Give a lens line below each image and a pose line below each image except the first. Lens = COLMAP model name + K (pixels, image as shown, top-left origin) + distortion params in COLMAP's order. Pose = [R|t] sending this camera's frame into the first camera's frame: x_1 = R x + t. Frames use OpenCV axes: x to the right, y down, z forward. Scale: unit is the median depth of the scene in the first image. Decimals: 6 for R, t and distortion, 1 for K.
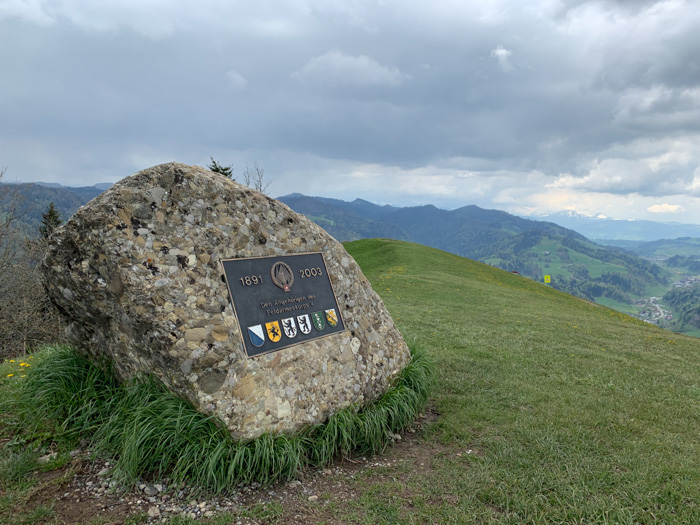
lens RADIAL K [[528.3, 0, 357.8], [0, 528.3, 256.8], [0, 0, 1]] dist [0.058592, -0.060852]
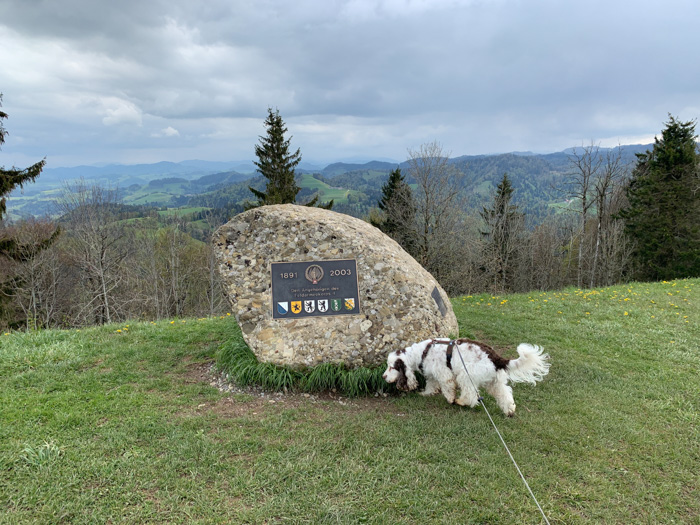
lens RADIAL K [[528.3, 0, 350.7], [0, 528.3, 263.4], [0, 0, 1]] dist [0.058592, -0.060852]
pose [[0.675412, 0.078089, -0.733294, 1.180373], [-0.020423, 0.995977, 0.087251, -0.146860], [0.737157, -0.043955, 0.674290, 0.006406]]
